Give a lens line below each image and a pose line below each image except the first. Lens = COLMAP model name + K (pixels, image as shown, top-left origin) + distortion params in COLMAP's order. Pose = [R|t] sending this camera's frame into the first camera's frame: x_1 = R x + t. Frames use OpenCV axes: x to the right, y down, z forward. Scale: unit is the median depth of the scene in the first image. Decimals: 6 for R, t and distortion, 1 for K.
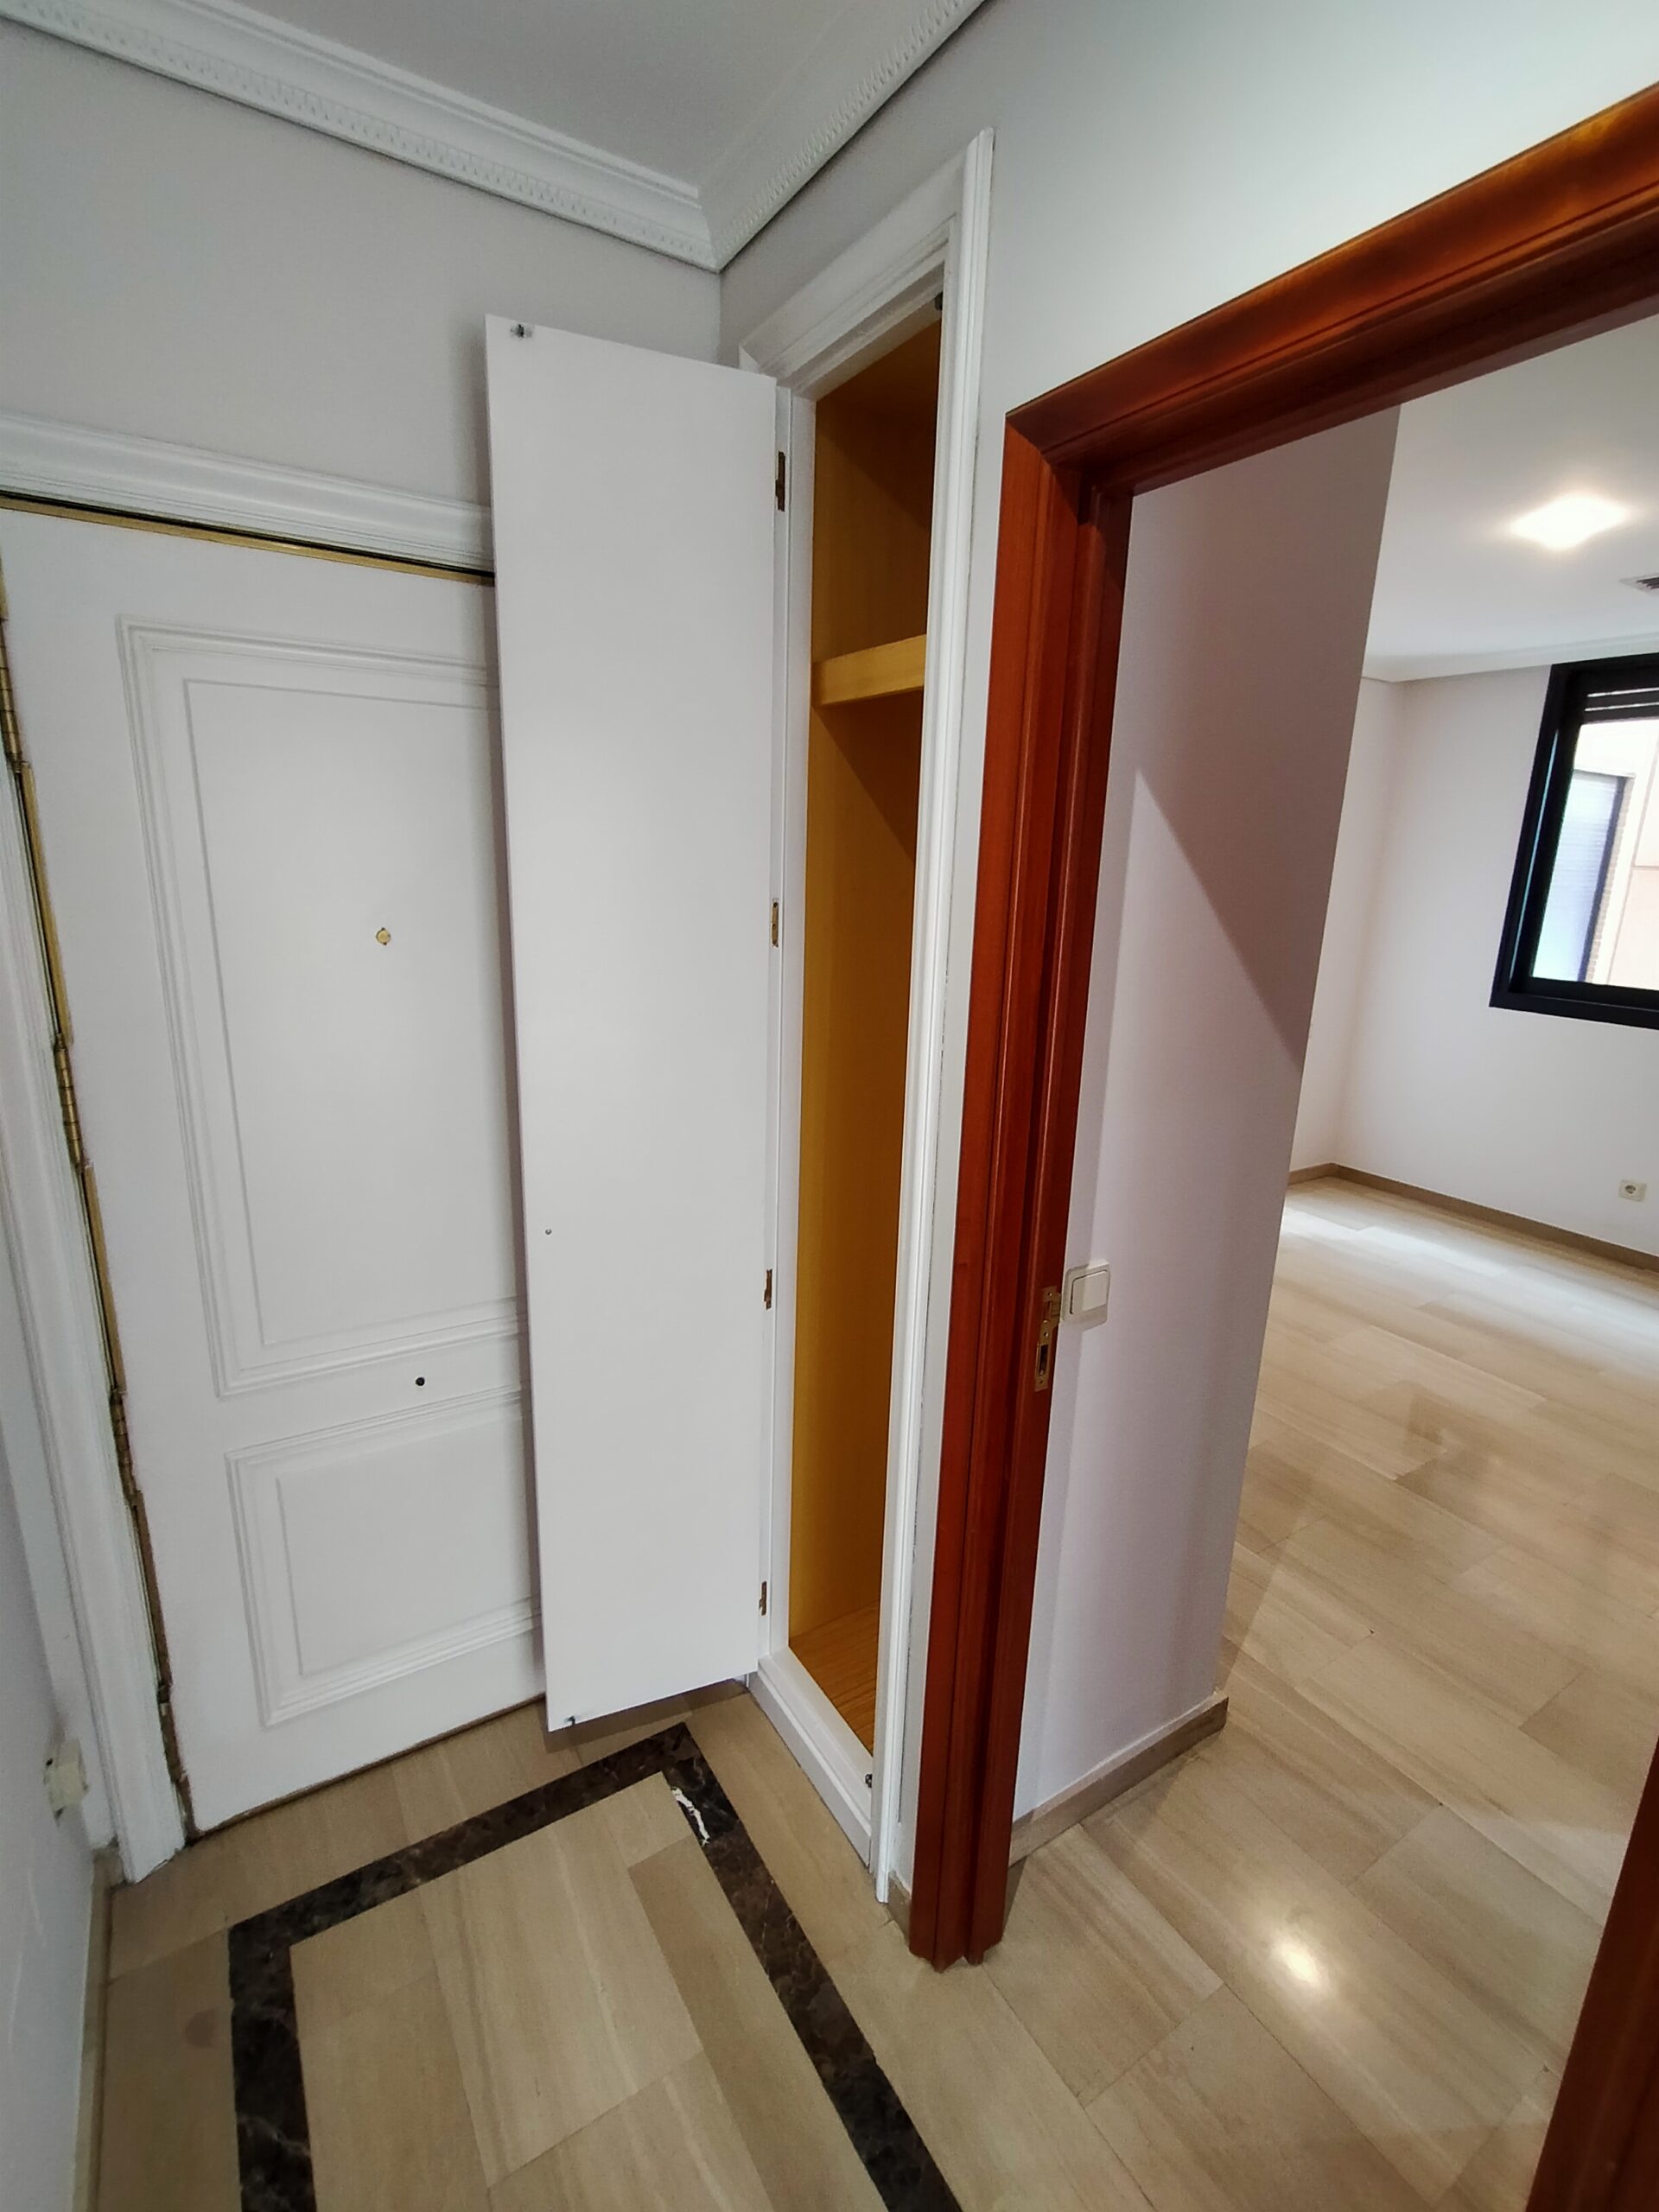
lens RADIAL K [[1021.8, 0, 829.3], [0, 1021.8, 1106.5], [0, 0, 1]] dist [-0.003448, -0.000827]
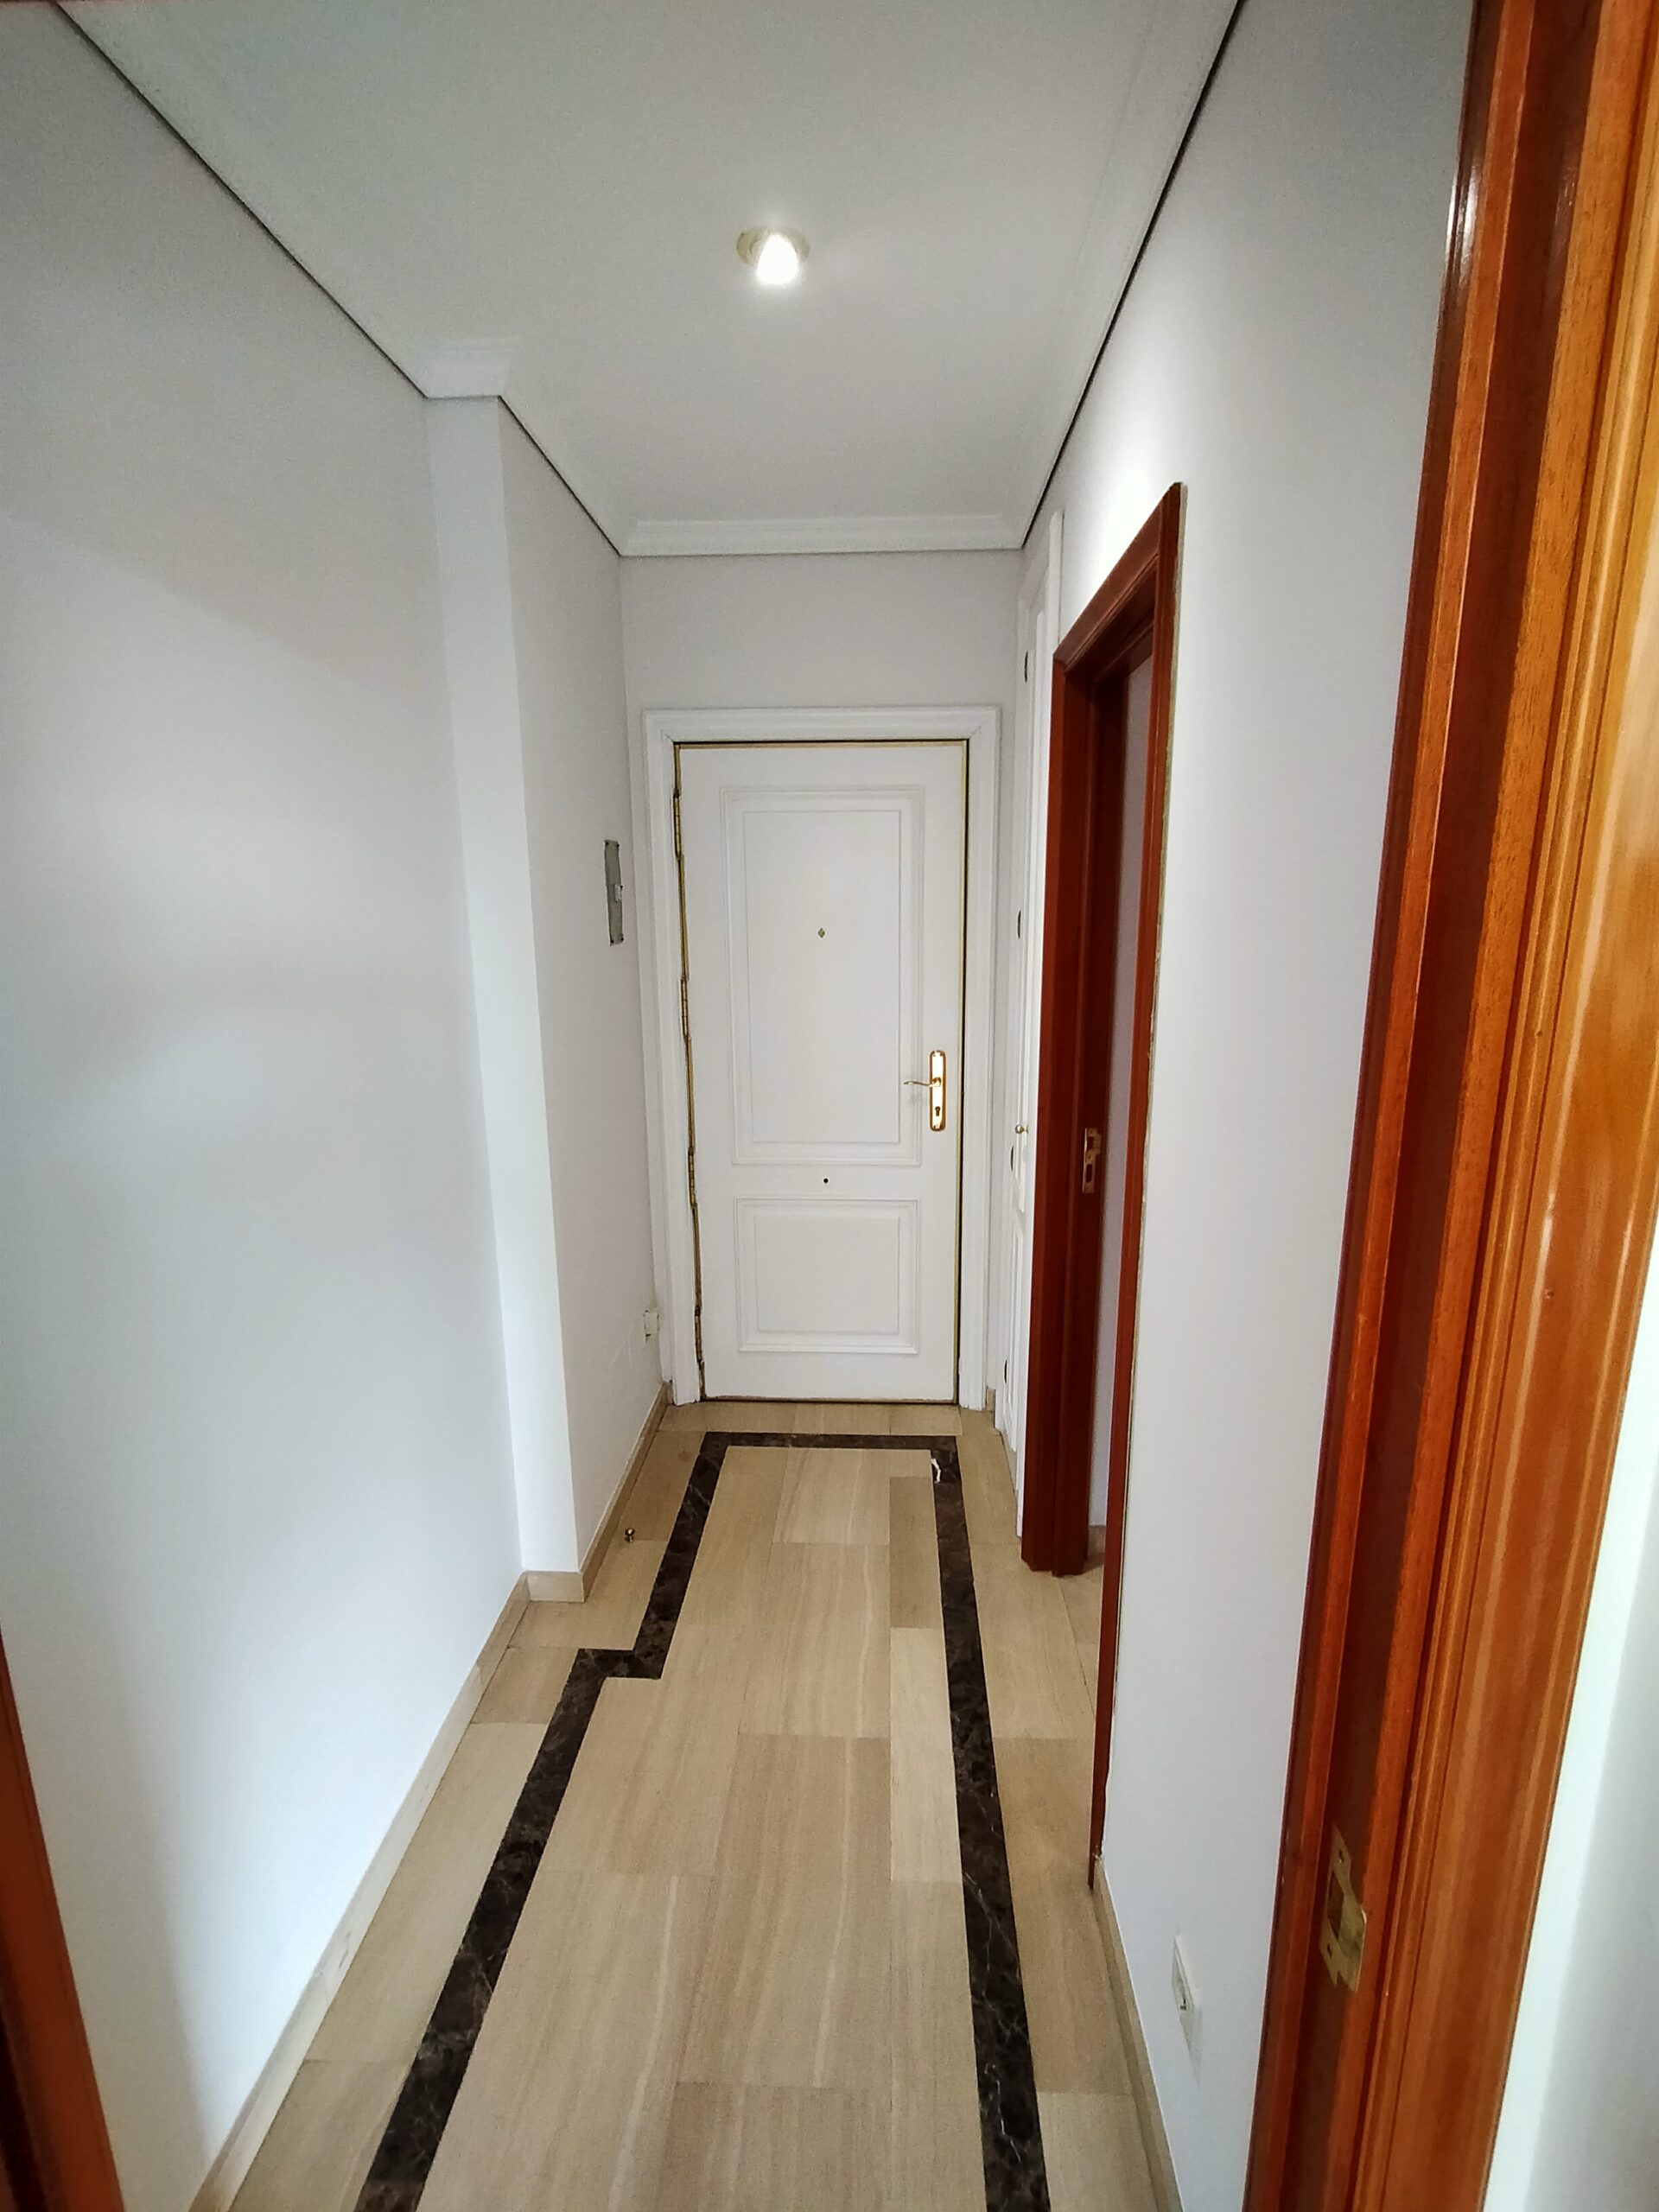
lens RADIAL K [[1021.8, 0, 832.3], [0, 1021.8, 1110.5], [0, 0, 1]] dist [-0.003448, -0.000827]
pose [[0.817853, 0.090301, -0.568298, 0.682576], [-0.112717, 0.993618, -0.004331, 0.165875], [0.564280, 0.067599, 0.822811, -0.540138]]
